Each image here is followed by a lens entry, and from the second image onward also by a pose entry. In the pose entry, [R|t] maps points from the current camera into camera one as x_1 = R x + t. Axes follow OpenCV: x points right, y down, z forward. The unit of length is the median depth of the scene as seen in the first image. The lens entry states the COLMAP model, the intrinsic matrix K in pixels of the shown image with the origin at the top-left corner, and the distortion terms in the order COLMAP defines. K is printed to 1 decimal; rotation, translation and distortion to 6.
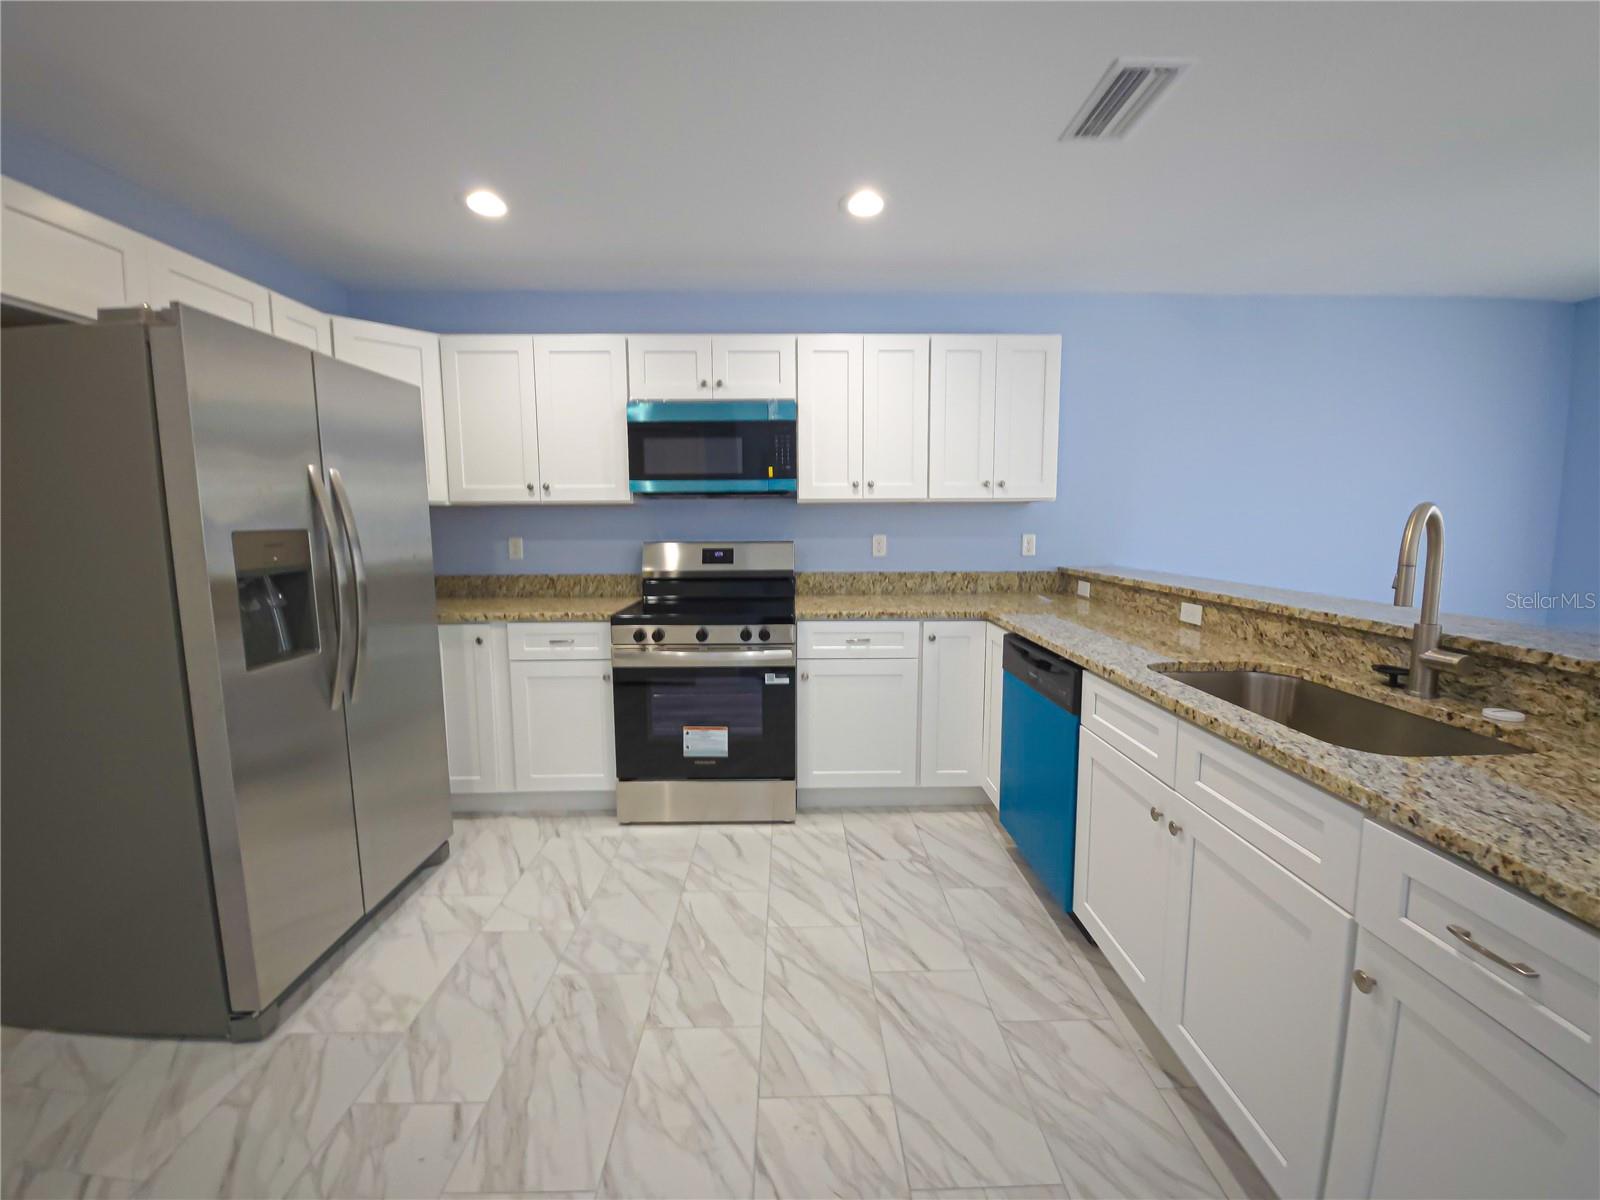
lens RADIAL K [[635.6, 0, 804.2], [0, 635.6, 584.7], [0, 0, 1]] dist [-0.002093, -0.007468]
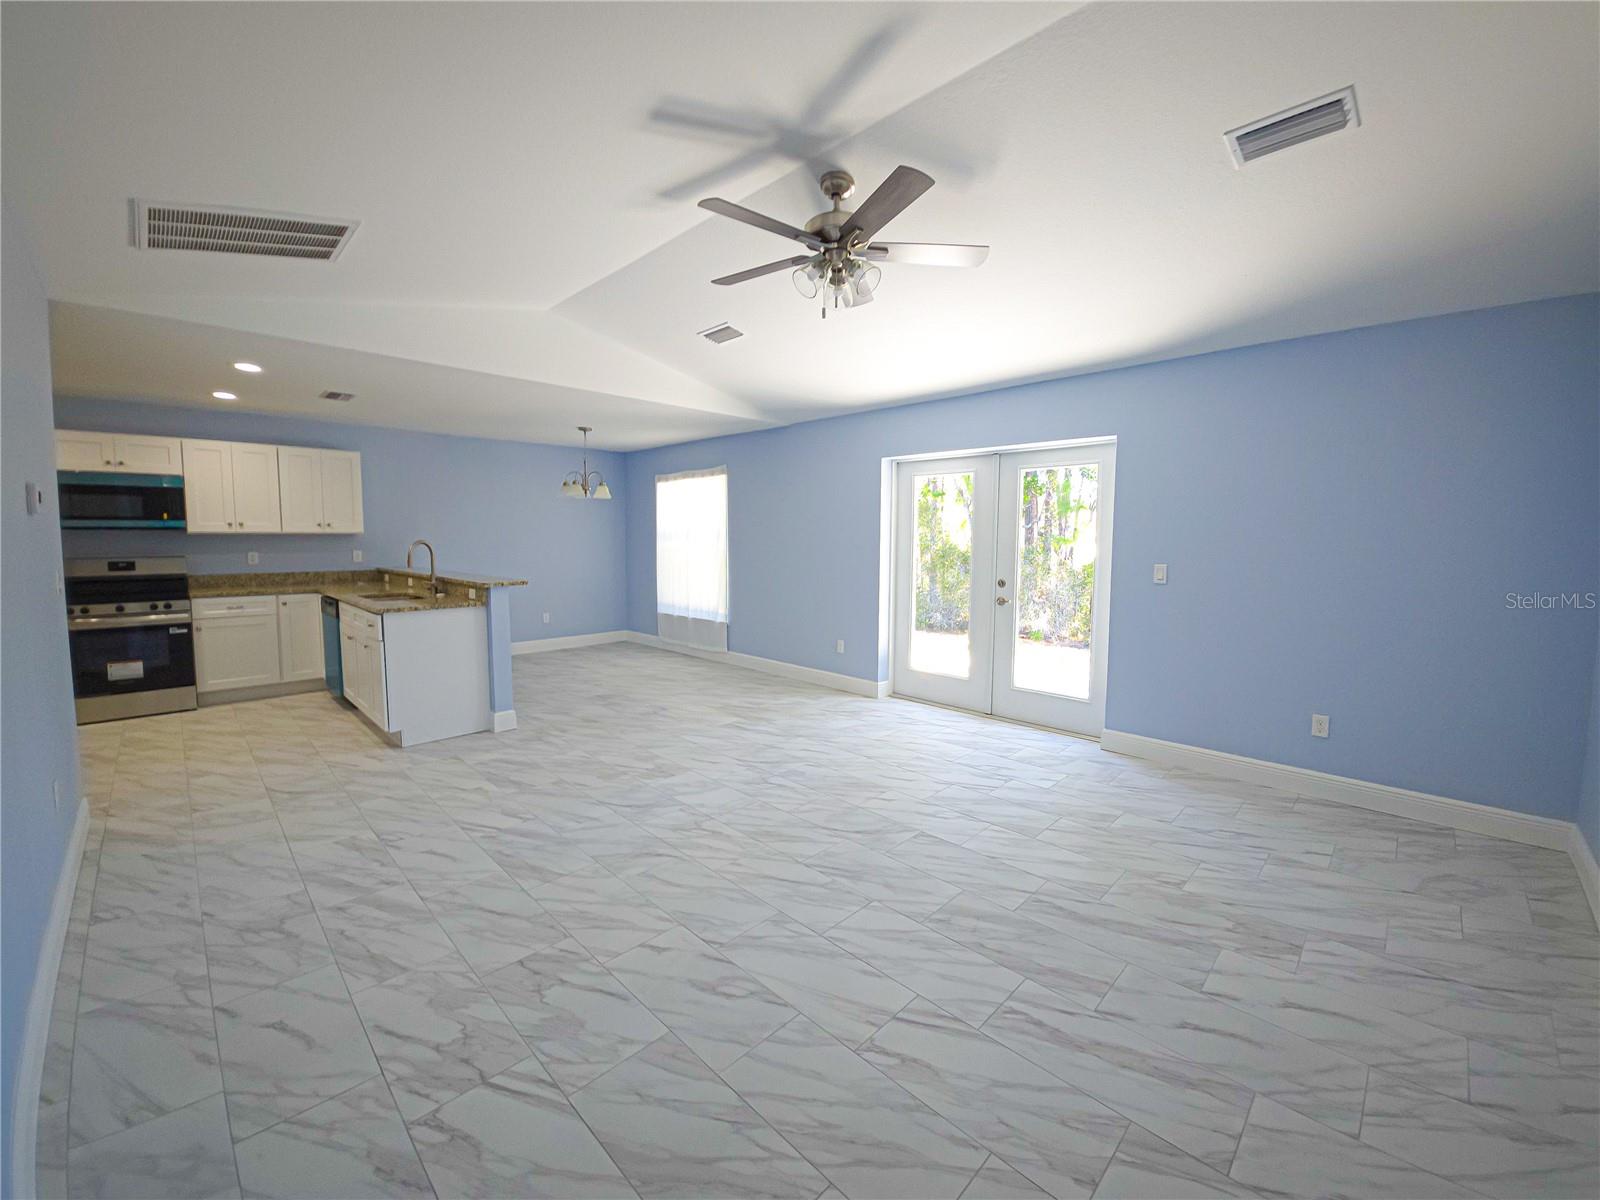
lens RADIAL K [[635.6, 0, 804.2], [0, 635.6, 584.7], [0, 0, 1]] dist [-0.002093, -0.007468]
pose [[0.717713, -0.044587, 0.694910, -0.003019], [0.064320, 0.997926, -0.002402, 0.127467], [-0.693362, 0.046420, 0.719092, -1.453439]]
